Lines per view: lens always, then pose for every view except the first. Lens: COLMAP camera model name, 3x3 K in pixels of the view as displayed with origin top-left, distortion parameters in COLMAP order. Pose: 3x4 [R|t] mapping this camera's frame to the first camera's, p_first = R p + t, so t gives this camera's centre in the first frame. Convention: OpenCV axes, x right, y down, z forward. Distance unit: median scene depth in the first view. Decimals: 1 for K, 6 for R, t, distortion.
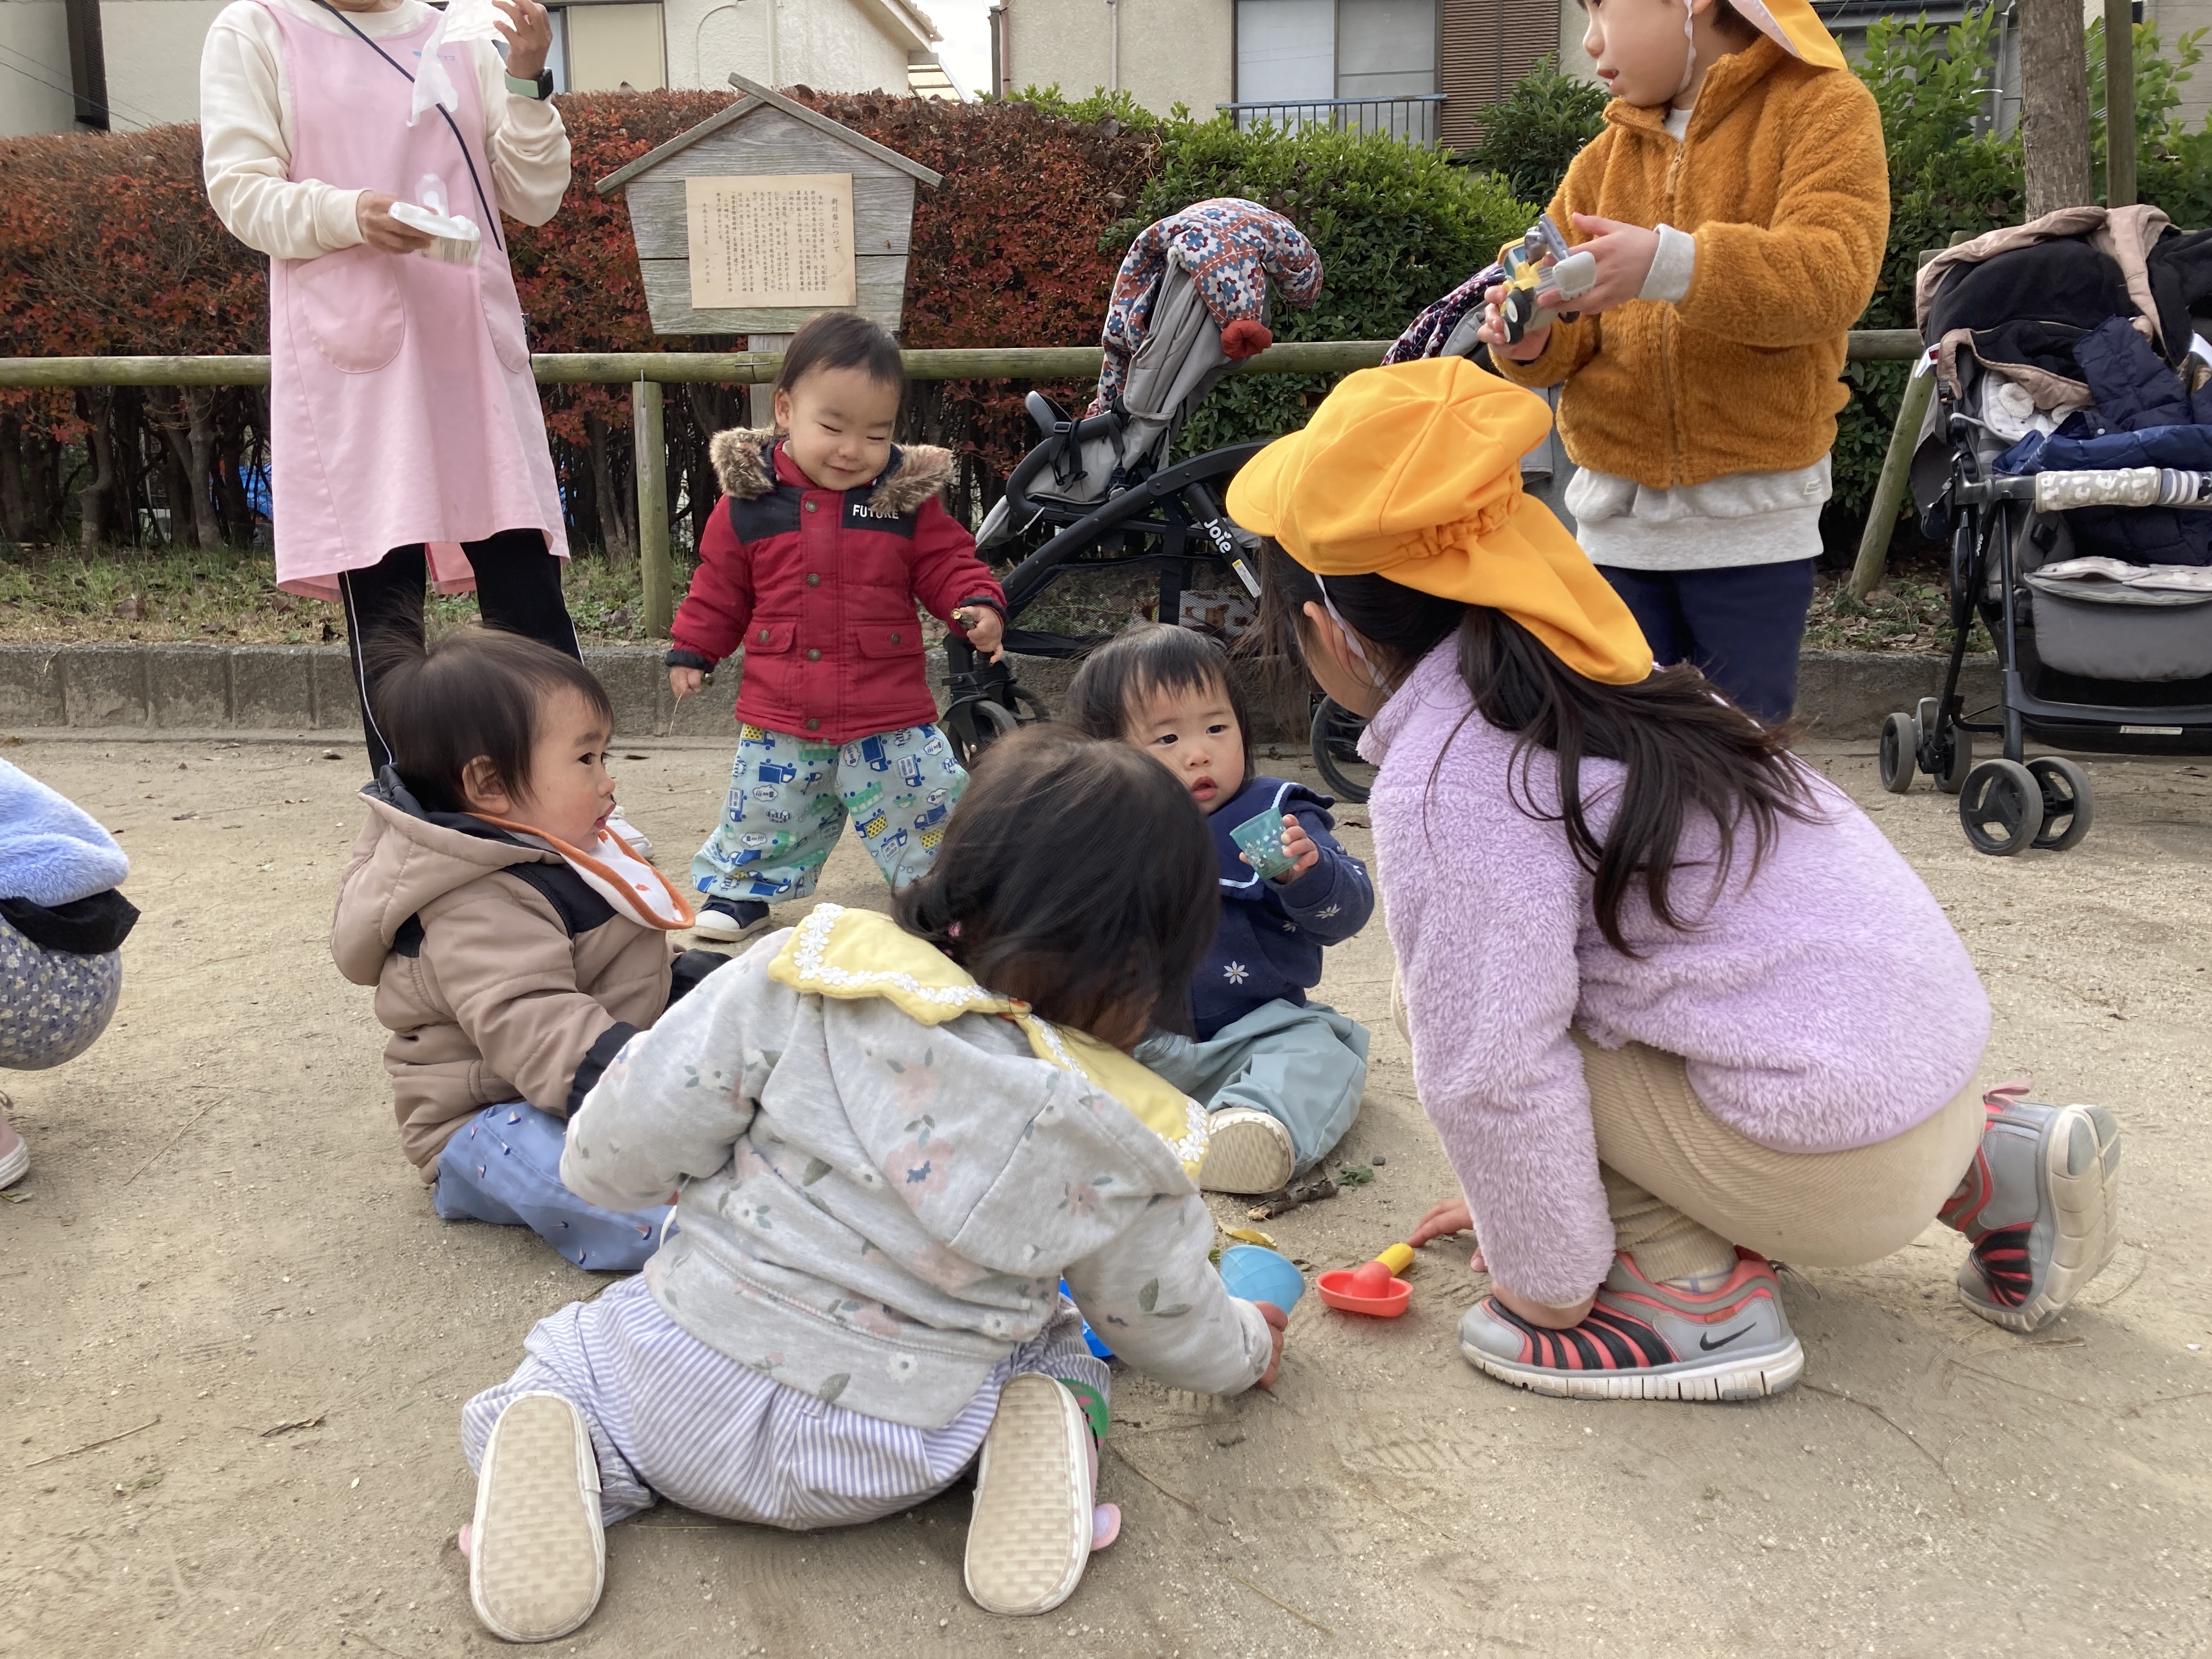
lens RADIAL K [[1747.9, 0, 1109.0], [0, 1747.9, 820.0], [0, 0, 1]] dist [-0.013277, 0.035308]
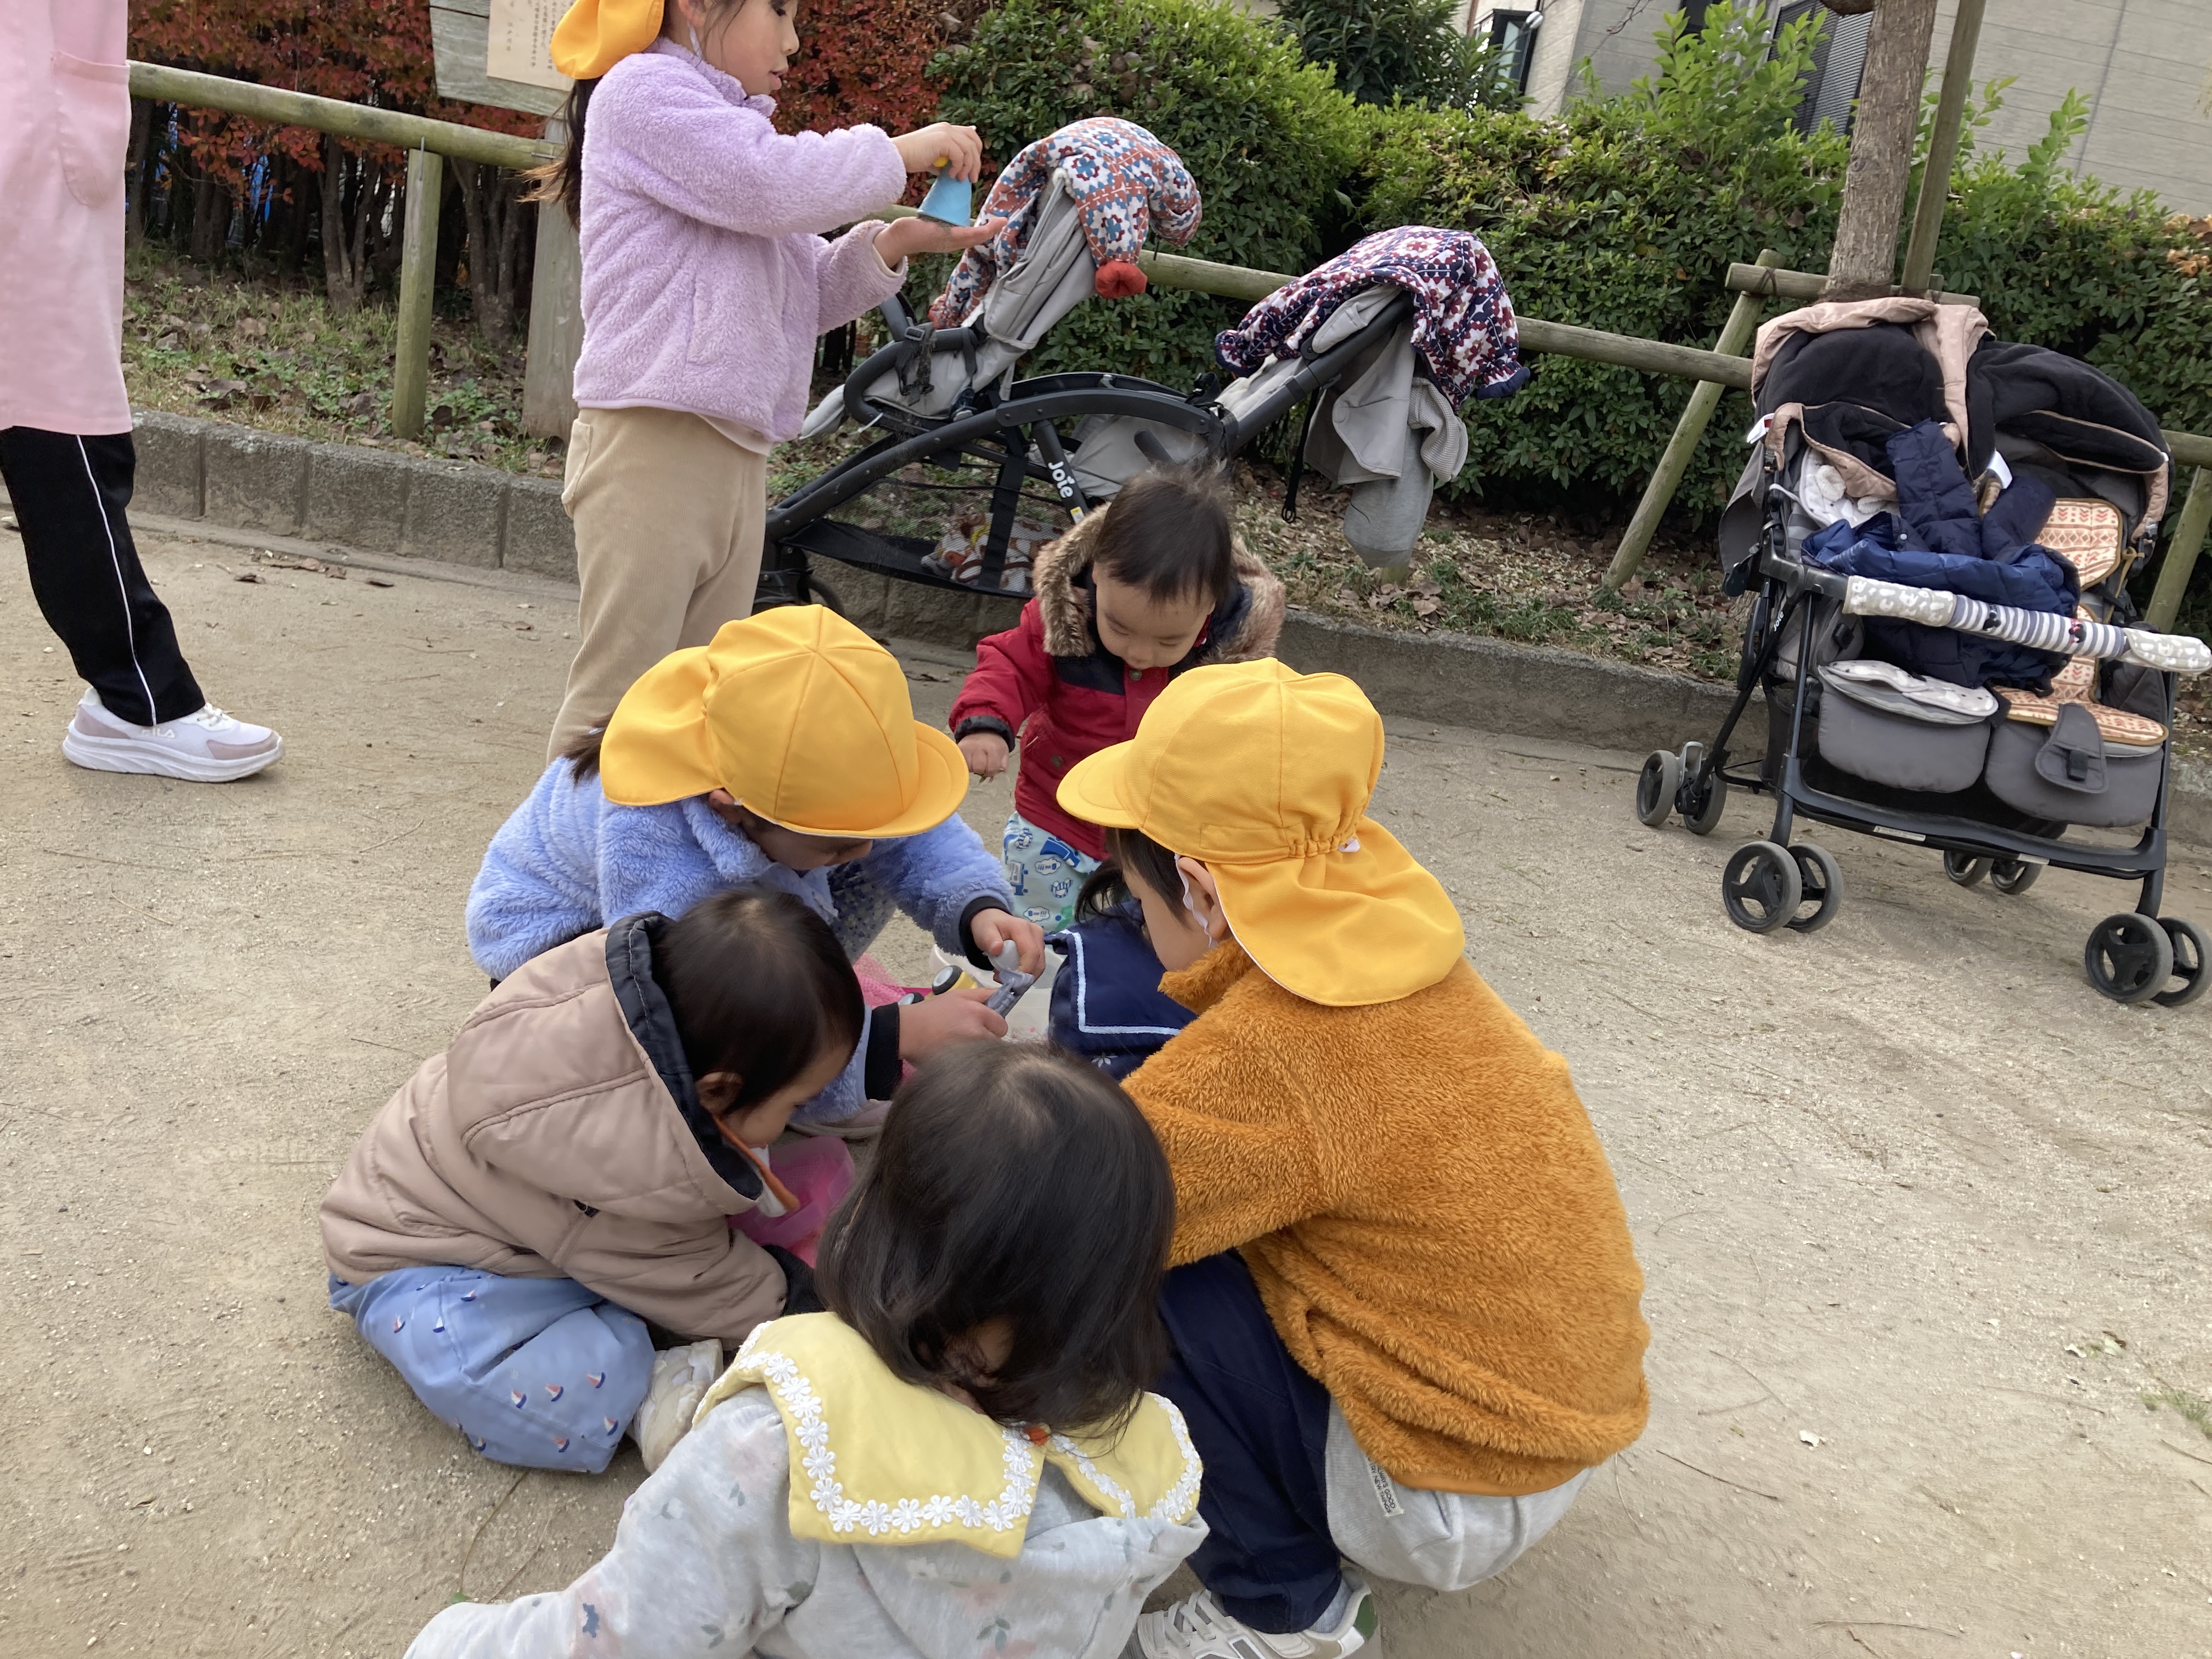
lens RADIAL K [[1751.9, 0, 1106.0], [0, 1751.9, 829.5], [0, 0, 1]] dist [-0.014936, 0.006246]
pose [[0.973501, 0.128426, 0.189216, -0.072332], [-0.149983, 0.983167, 0.104346, -0.079415], [-0.172630, -0.129961, 0.976375, 0.027798]]
